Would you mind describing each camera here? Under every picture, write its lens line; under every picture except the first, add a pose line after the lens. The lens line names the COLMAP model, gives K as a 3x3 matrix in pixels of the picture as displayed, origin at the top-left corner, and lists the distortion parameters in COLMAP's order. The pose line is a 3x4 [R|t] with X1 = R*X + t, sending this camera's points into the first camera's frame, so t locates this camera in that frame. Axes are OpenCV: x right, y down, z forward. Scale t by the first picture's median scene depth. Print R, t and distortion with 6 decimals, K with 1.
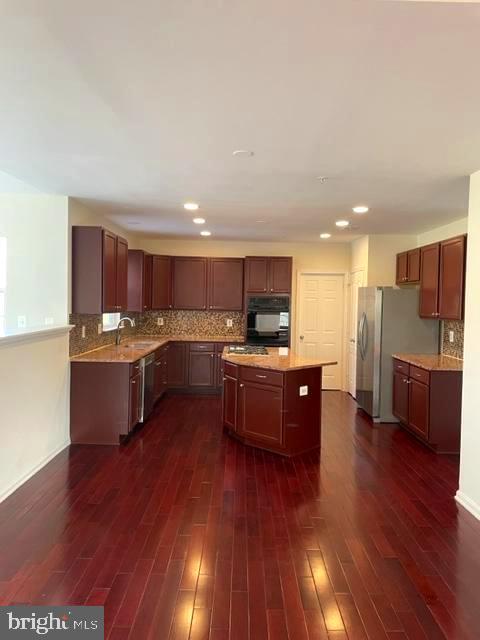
lens RADIAL K [[489.2, 0, 243.4], [0, 489.2, 318.8], [0, 0, 1]] dist [0.059522, -0.006548]
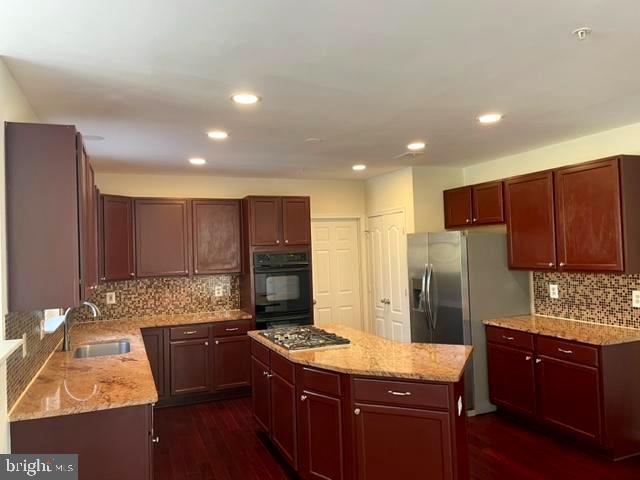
lens RADIAL K [[489.2, 0, 315.9], [0, 489.2, 240.5], [0, 0, 1]] dist [0.059522, -0.006548]
pose [[0.929921, -0.043388, 0.365191, -0.165326], [0.063758, 0.996999, -0.043900, -0.026644], [-0.362190, 0.064107, 0.929897, 0.310094]]
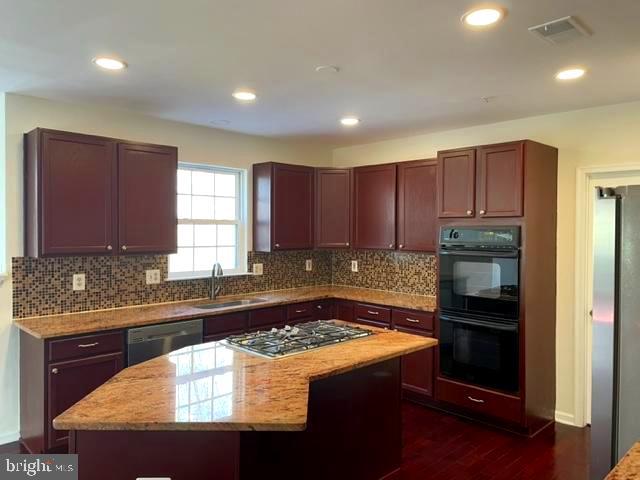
lens RADIAL K [[489.2, 0, 316.1], [0, 489.2, 238.6], [0, 0, 1]] dist [0.059522, -0.006548]
pose [[0.688047, -0.001740, -0.725664, 0.305955], [-0.017015, 0.999684, -0.018530, -0.020618], [0.725467, 0.025096, 0.687800, 0.537084]]
